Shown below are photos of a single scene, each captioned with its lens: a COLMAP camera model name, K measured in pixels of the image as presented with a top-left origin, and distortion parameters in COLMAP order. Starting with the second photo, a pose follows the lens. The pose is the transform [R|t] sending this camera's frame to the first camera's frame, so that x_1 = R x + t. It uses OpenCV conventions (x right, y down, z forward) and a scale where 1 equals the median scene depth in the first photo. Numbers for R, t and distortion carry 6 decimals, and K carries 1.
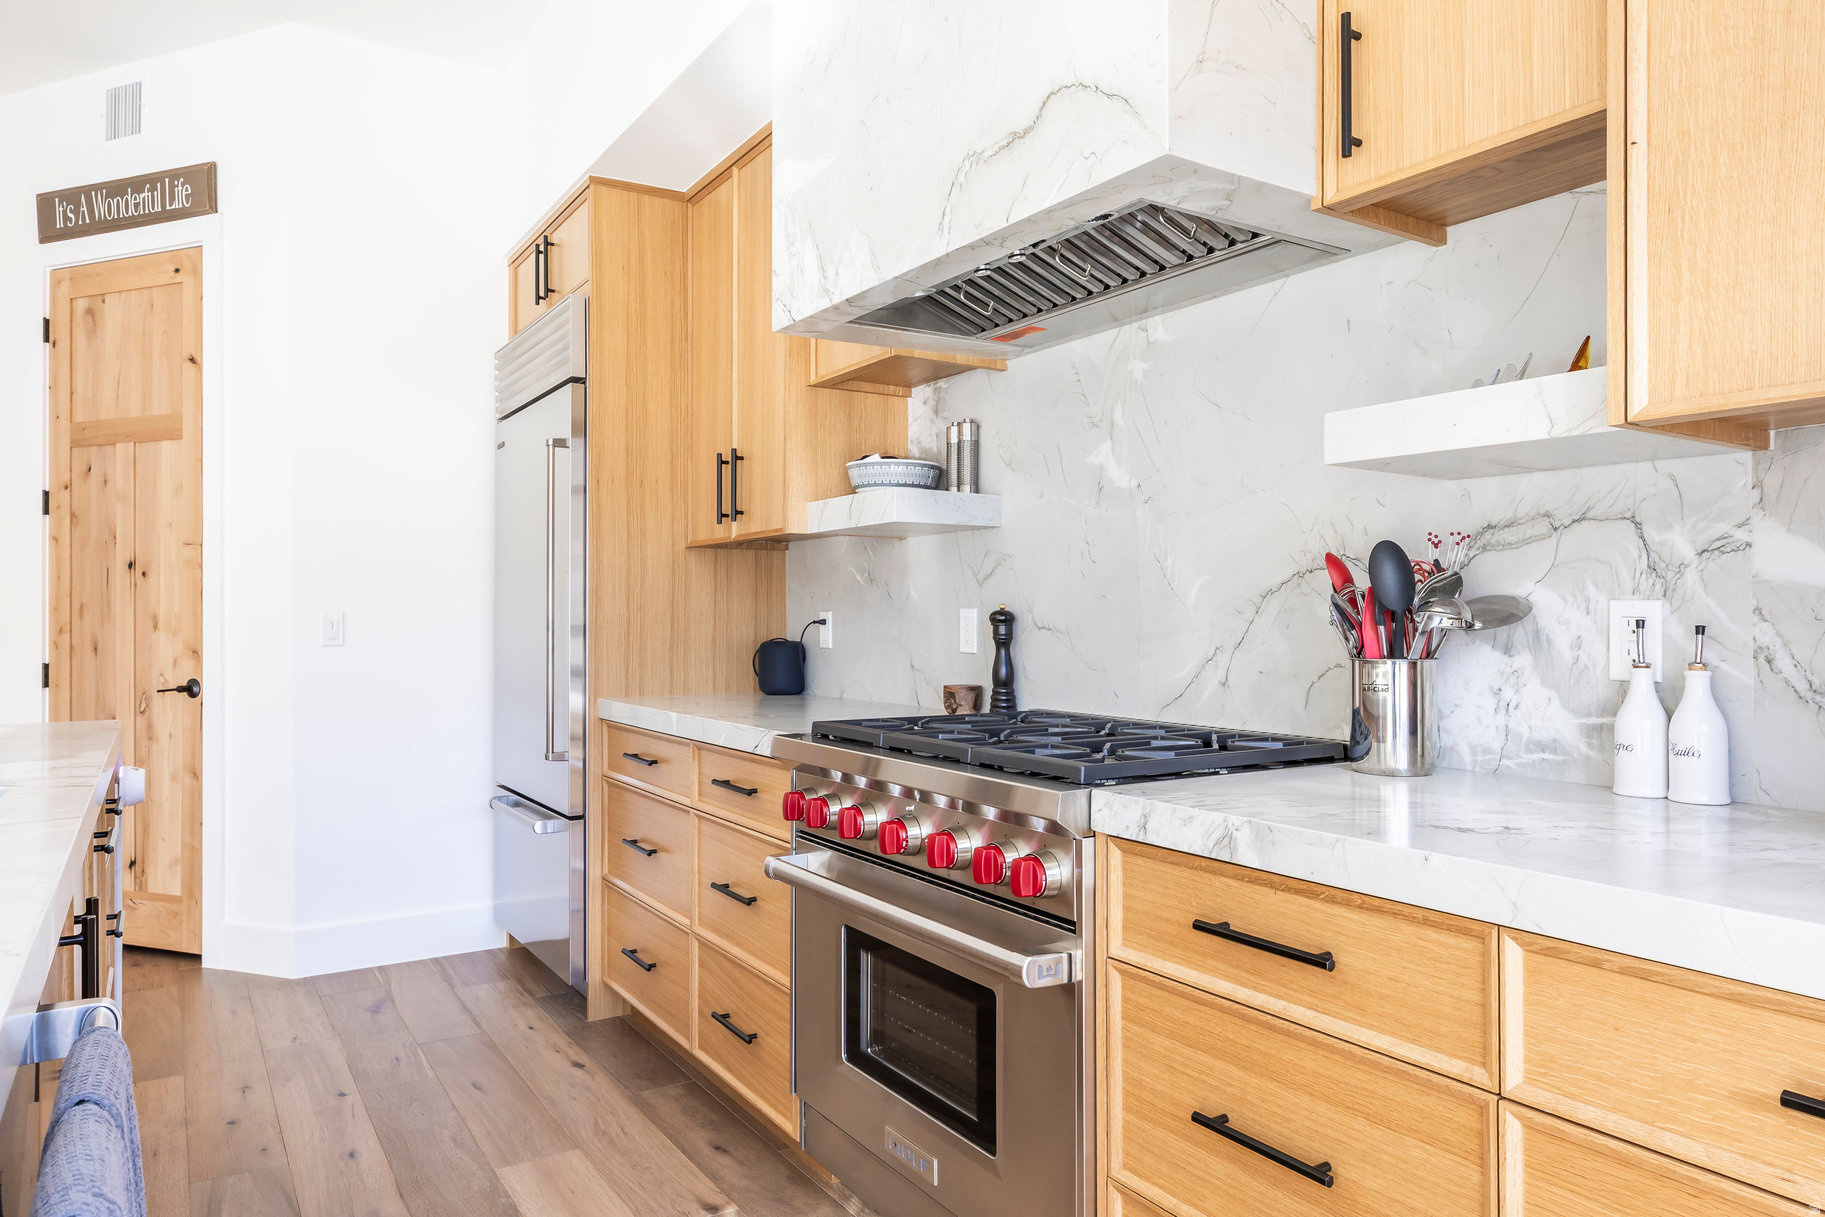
lens RADIAL K [[1179.6, 0, 920.6], [0, 1179.6, 605.5], [0, 0, 1]] dist [0.001108, 0.000045]
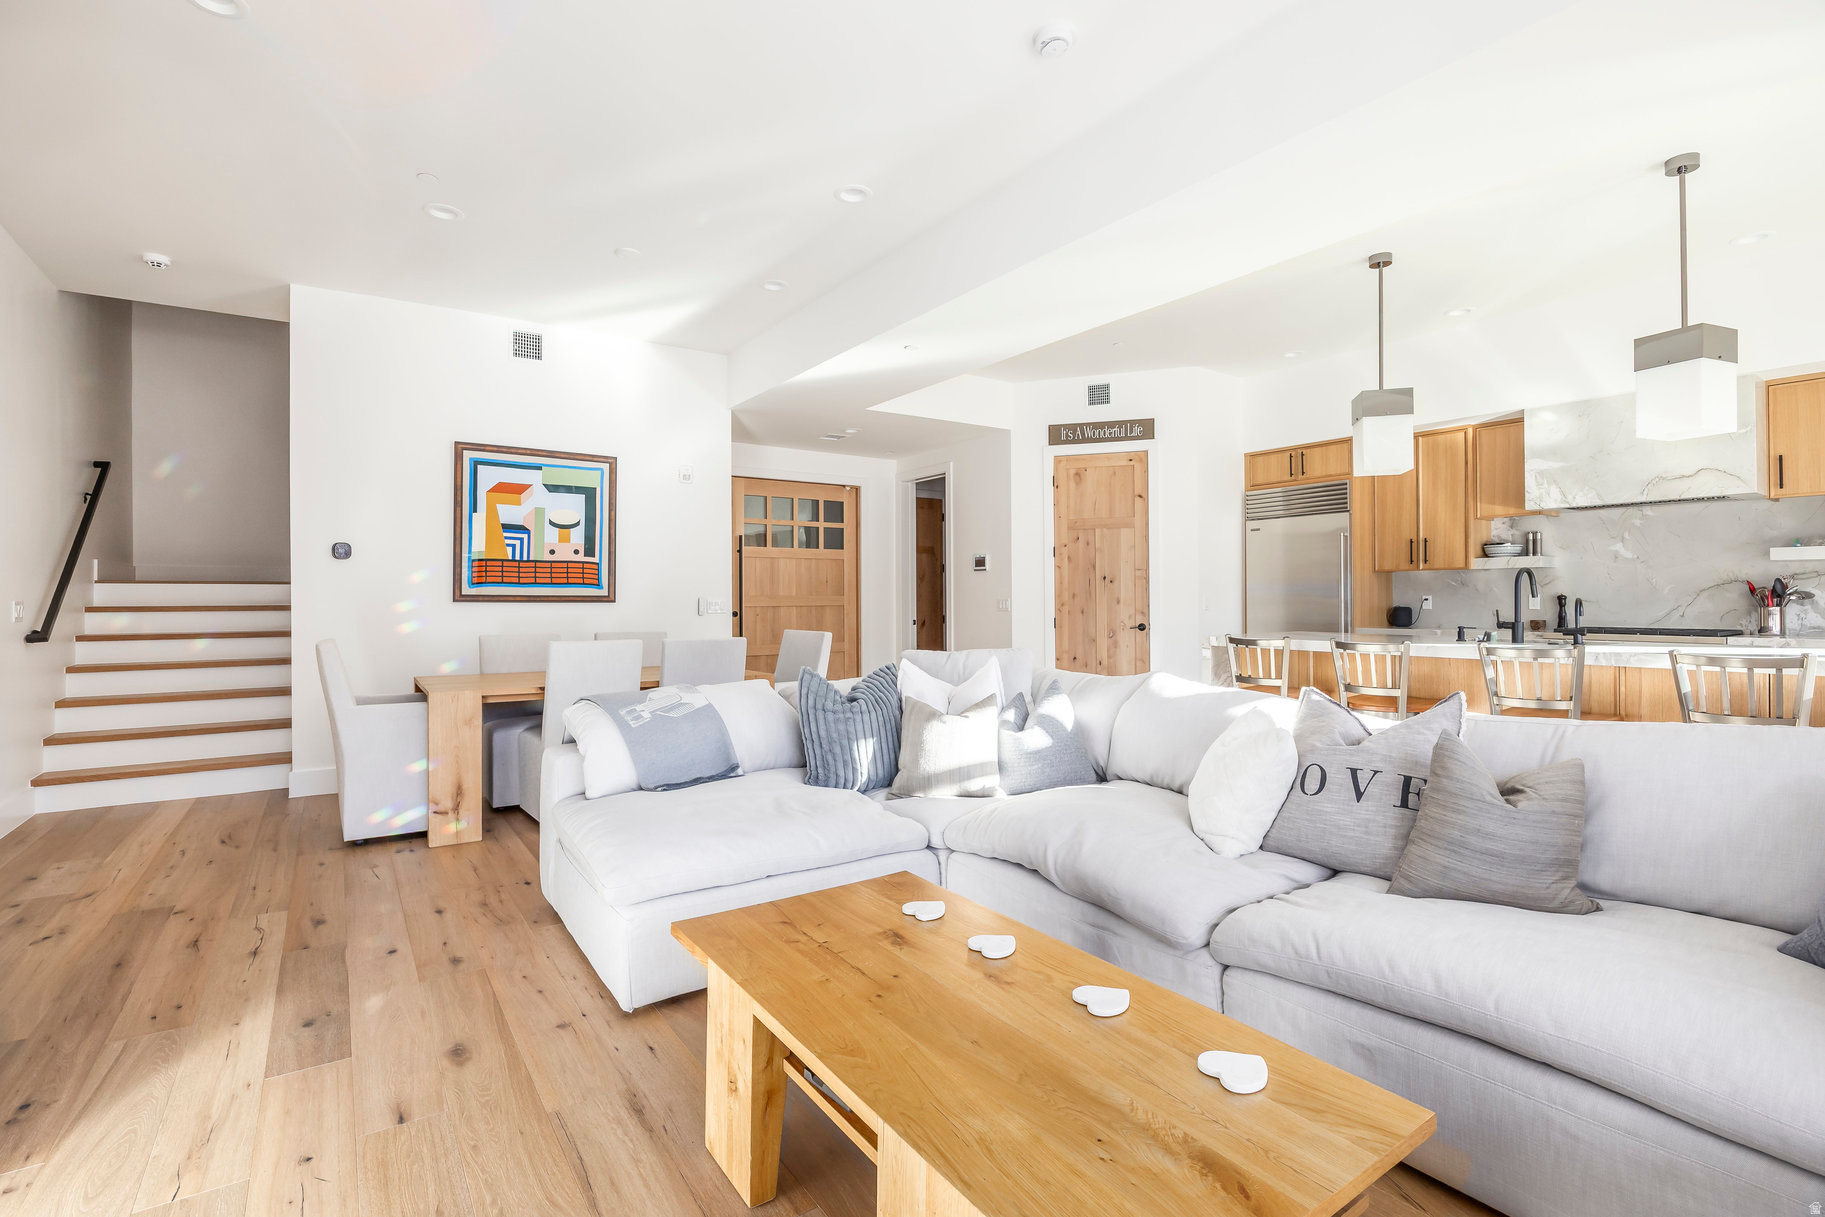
lens RADIAL K [[832.2, 0, 914.0], [0, 832.2, 593.7], [0, 0, 1]] dist [-0.010088, -0.000344]
pose [[0.999301, -0.003899, 0.037183, -1.851739], [0.003752, 0.999985, 0.004014, -0.015479], [-0.037198, -0.003871, 0.999300, -1.190722]]
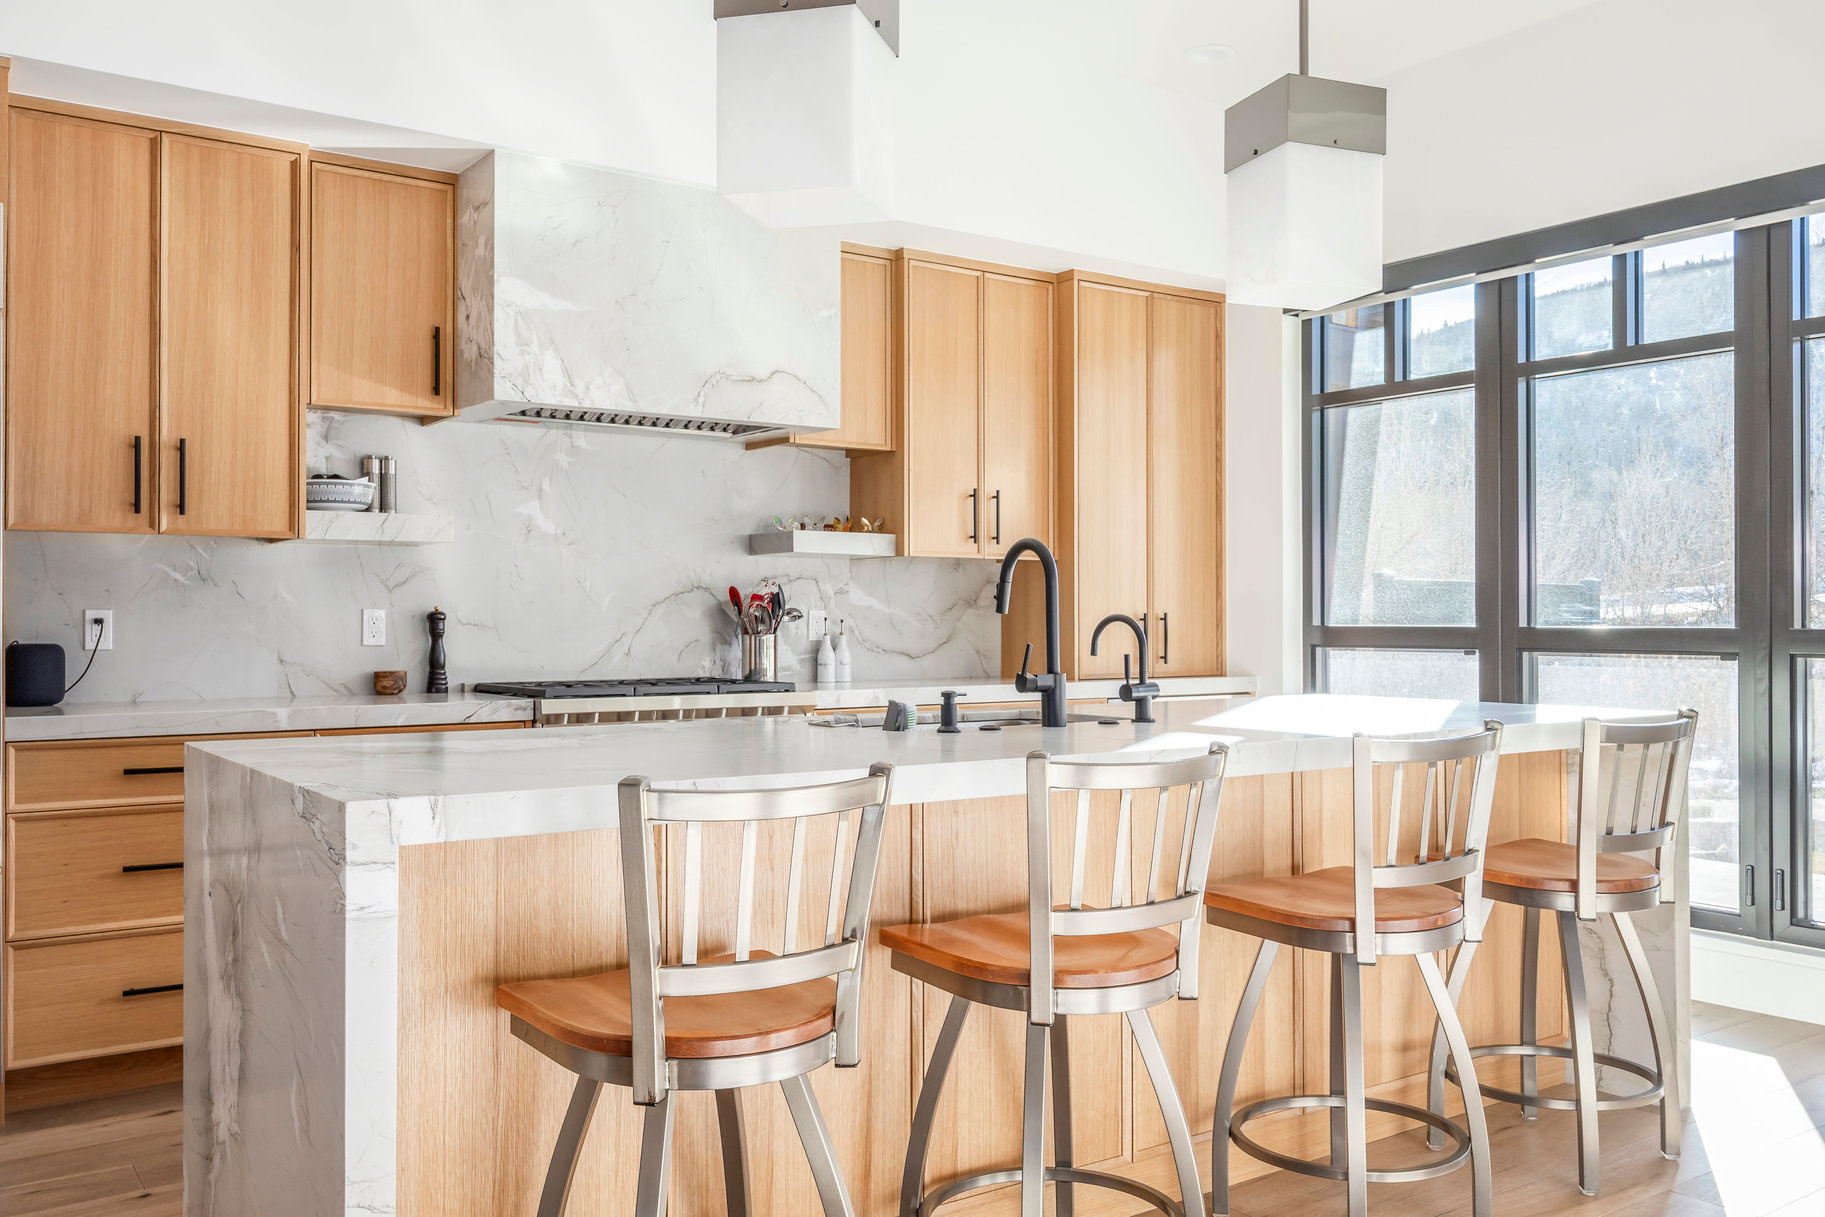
lens RADIAL K [[1506.4, 0, 912.5], [0, 1506.4, 608.5], [0, 0, 1]] dist [0.002469, -0.005727]
pose [[-0.038051, 0.007703, 0.999246, -1.776959], [-0.008805, 0.999929, -0.008044, 0.011085], [-0.999237, -0.009104, -0.037981, 0.580586]]
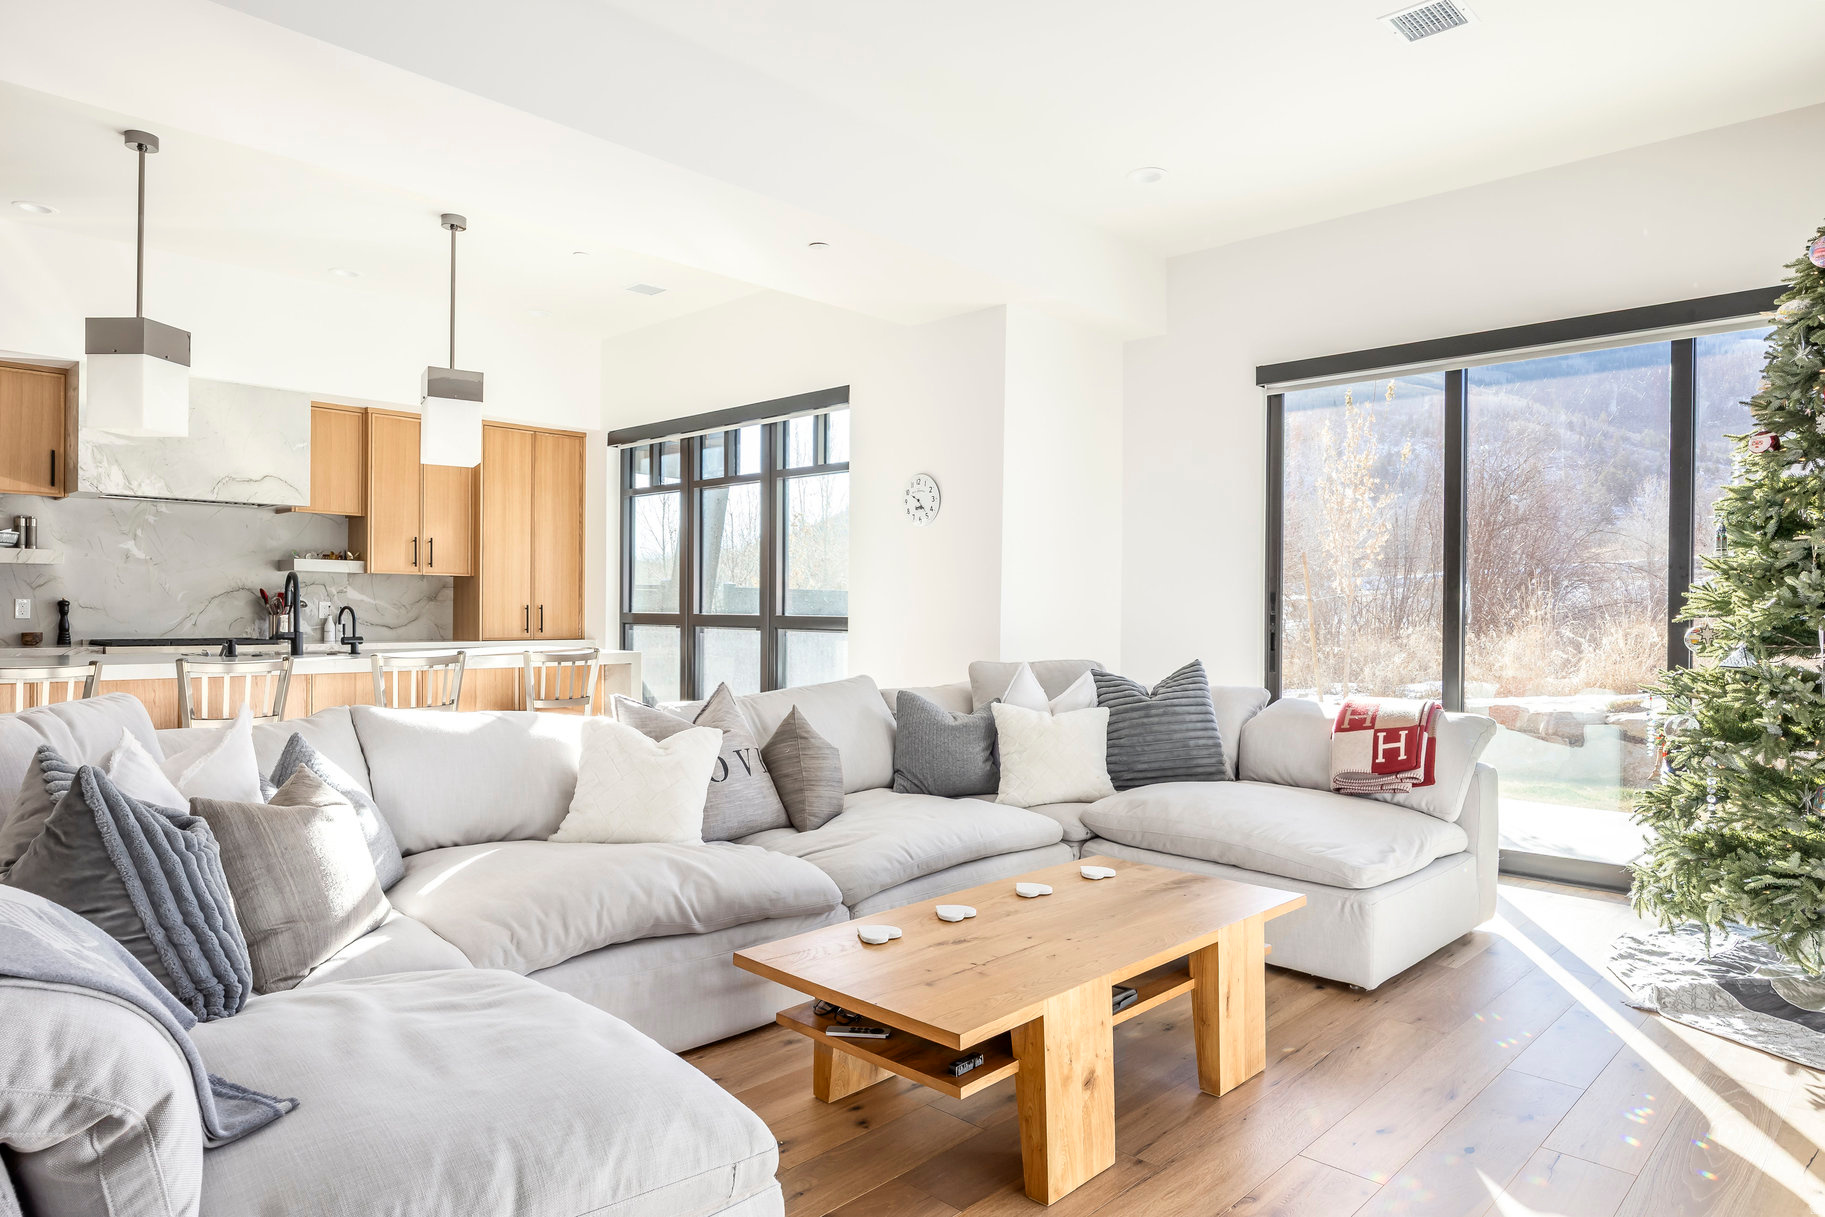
lens RADIAL K [[1107.1, 0, 912.5], [0, 1107.1, 608.5], [0, 0, 1]] dist [0.005024, -0.003631]
pose [[-0.221595, -0.000771, 0.975139, -2.780811], [-0.017781, 0.999837, -0.003250, -0.002941], [-0.974977, -0.018059, -0.221572, -0.220675]]
